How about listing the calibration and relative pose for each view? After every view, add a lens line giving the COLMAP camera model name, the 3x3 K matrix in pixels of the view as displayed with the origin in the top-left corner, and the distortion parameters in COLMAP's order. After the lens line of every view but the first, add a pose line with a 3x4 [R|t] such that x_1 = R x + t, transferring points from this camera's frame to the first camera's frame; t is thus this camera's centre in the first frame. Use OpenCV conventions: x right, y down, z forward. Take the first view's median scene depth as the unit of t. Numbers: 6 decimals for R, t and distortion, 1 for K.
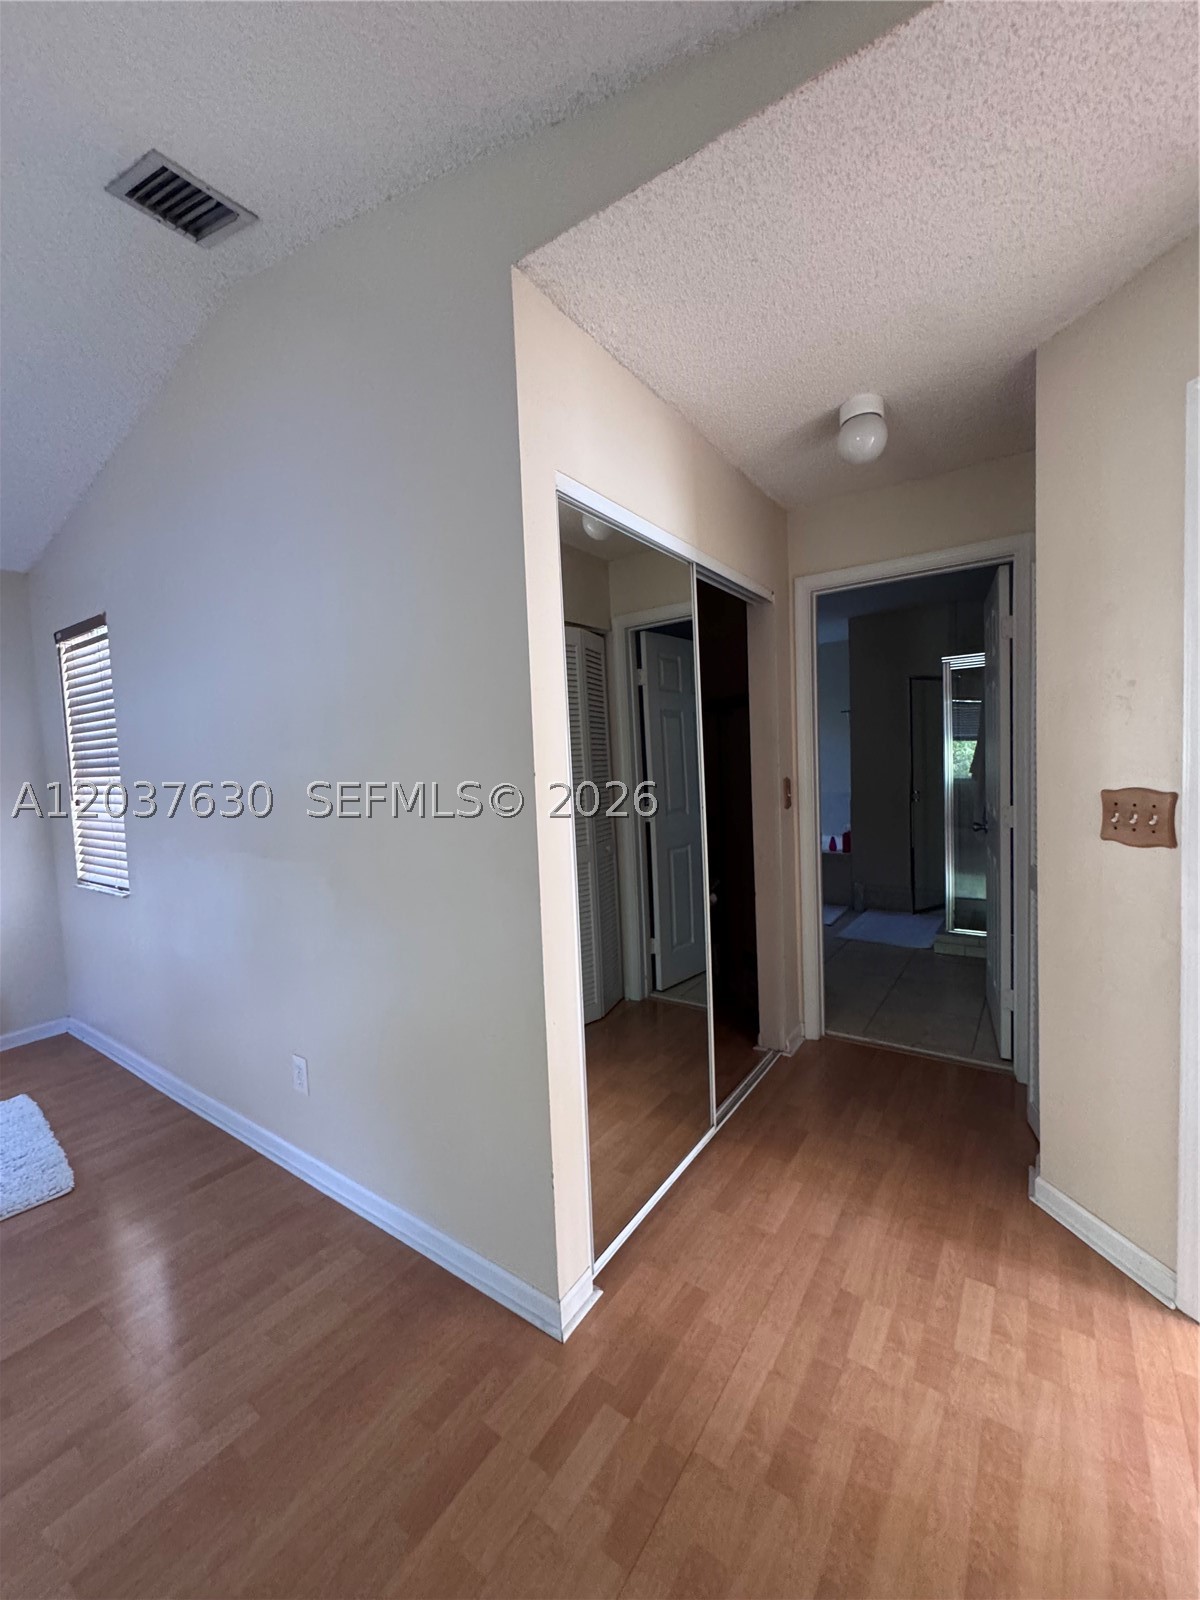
lens RADIAL K [[641.8, 0, 595.9], [0, 641.8, 798.8], [0, 0, 1]] dist [-0.001319, 0.001126]
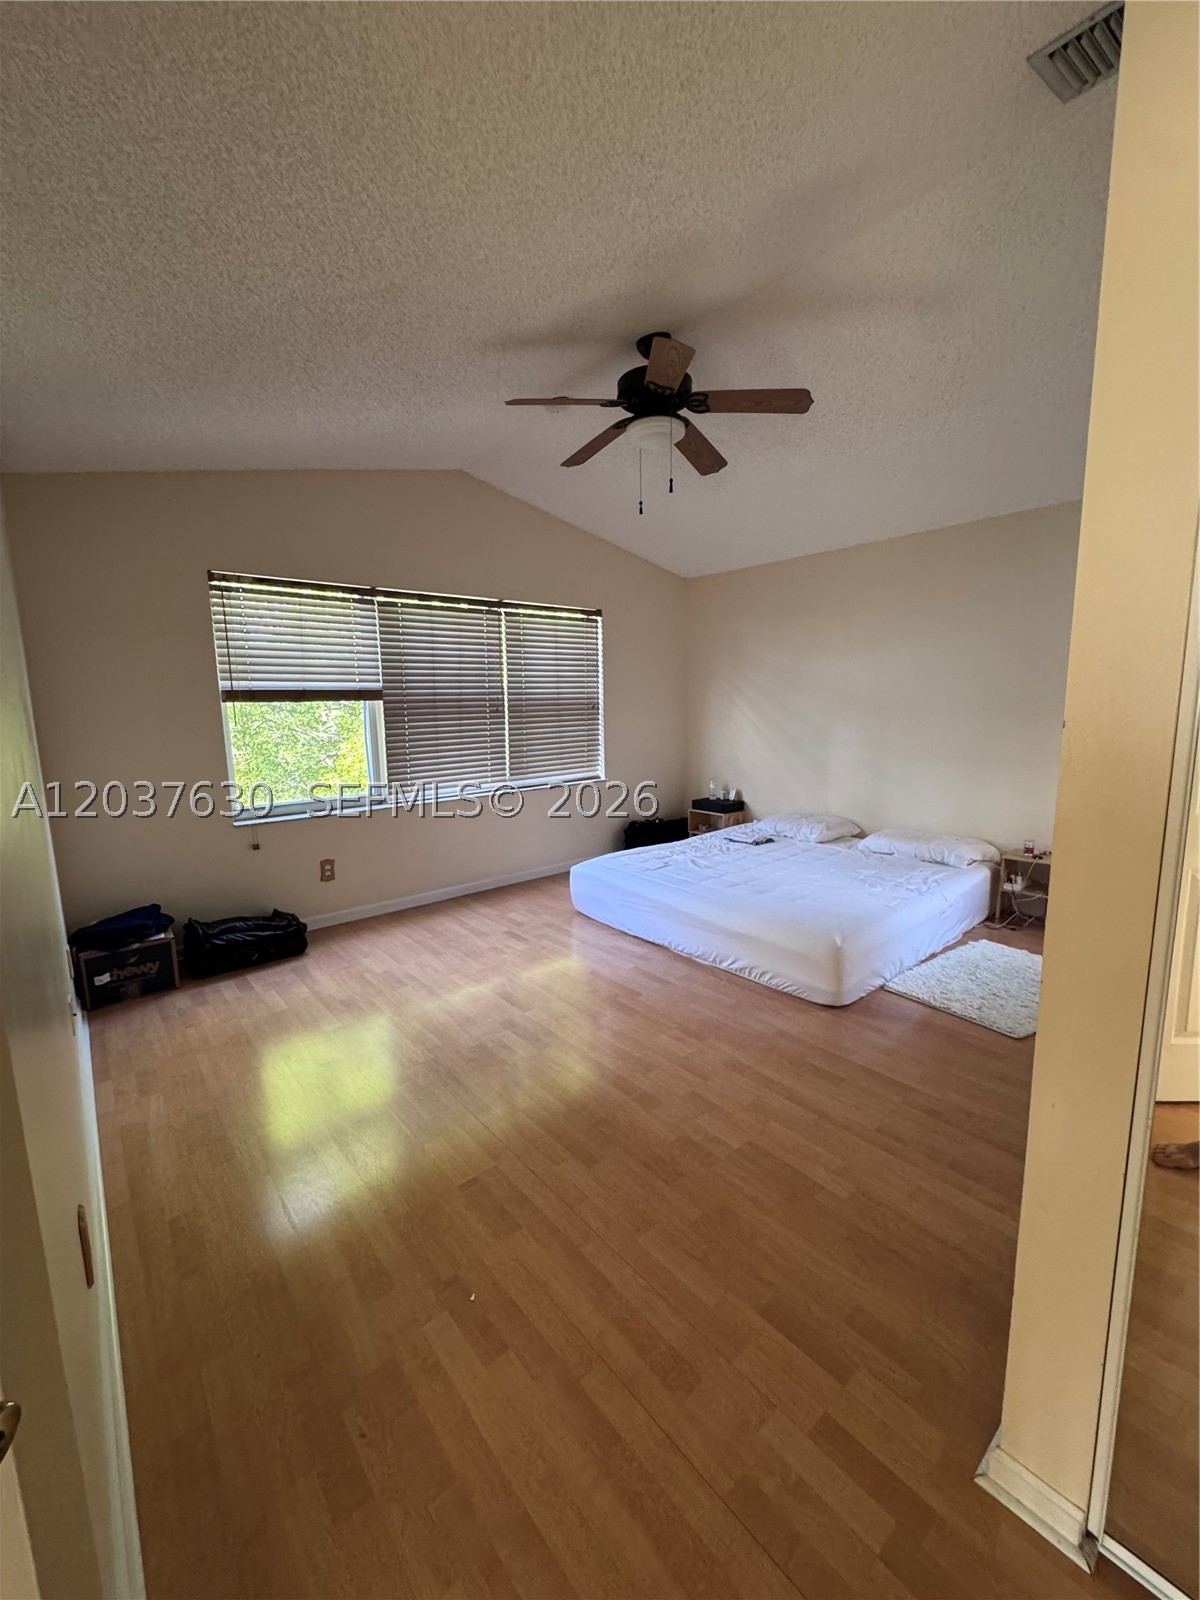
lens RADIAL K [[641.8, 0, 595.9], [0, 641.8, 798.8], [0, 0, 1]] dist [-0.001319, 0.001126]
pose [[-0.243967, 0.184786, -0.952016, 0.708073], [-0.050368, 0.977939, 0.202725, -0.059864], [0.968475, 0.097409, -0.229278, 0.766452]]
